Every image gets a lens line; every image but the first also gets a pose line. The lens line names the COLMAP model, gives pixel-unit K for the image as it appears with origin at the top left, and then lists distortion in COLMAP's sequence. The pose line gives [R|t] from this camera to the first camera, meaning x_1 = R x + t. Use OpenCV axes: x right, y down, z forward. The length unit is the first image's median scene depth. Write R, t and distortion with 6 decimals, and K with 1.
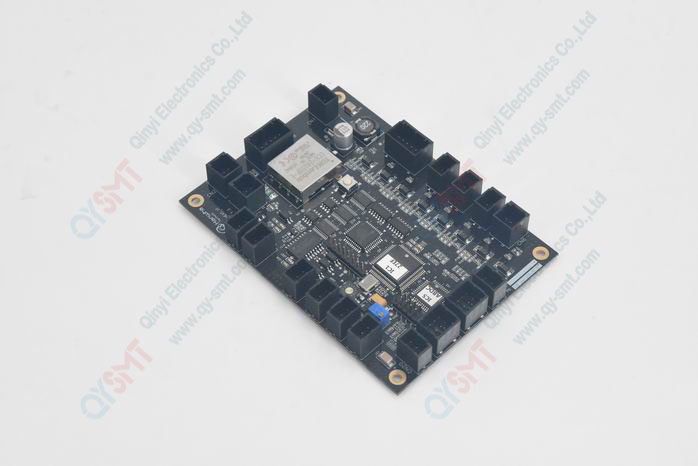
lens RADIAL K [[1375.5, 0, 349.0], [0, 1375.5, 233.0], [0, 0, 1]] dist [0.024285, 0.020029]
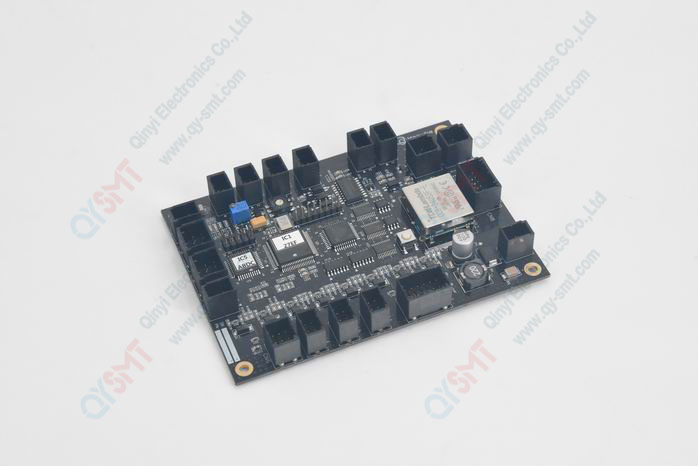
lens RADIAL K [[1375.5, 0, 349.0], [0, 1375.5, 233.0], [0, 0, 1]] dist [0.024285, 0.020029]
pose [[-0.372606, 0.711765, -0.595445, 0.586432], [-0.733471, 0.167198, 0.658836, -0.644228], [0.568494, 0.682228, 0.459761, 0.559393]]
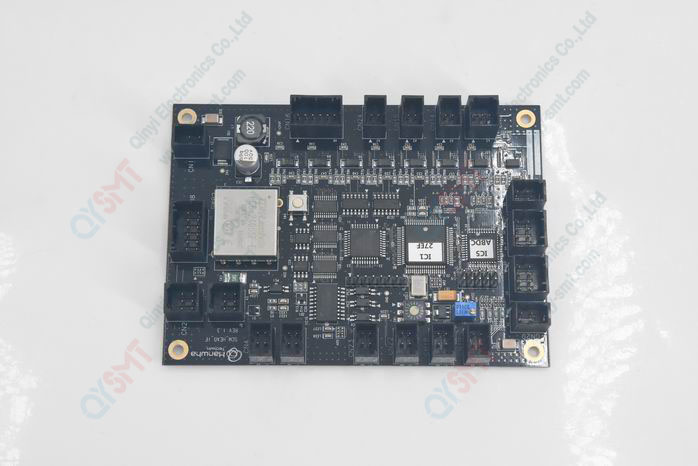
lens RADIAL K [[1375.5, 0, 349.0], [0, 1375.5, 233.0], [0, 0, 1]] dist [0.024285, 0.020029]
pose [[0.699627, -0.684885, 0.203604, -0.162165], [0.573367, 0.708183, 0.411980, -0.351903], [-0.426348, -0.171492, 0.888154, 0.267723]]
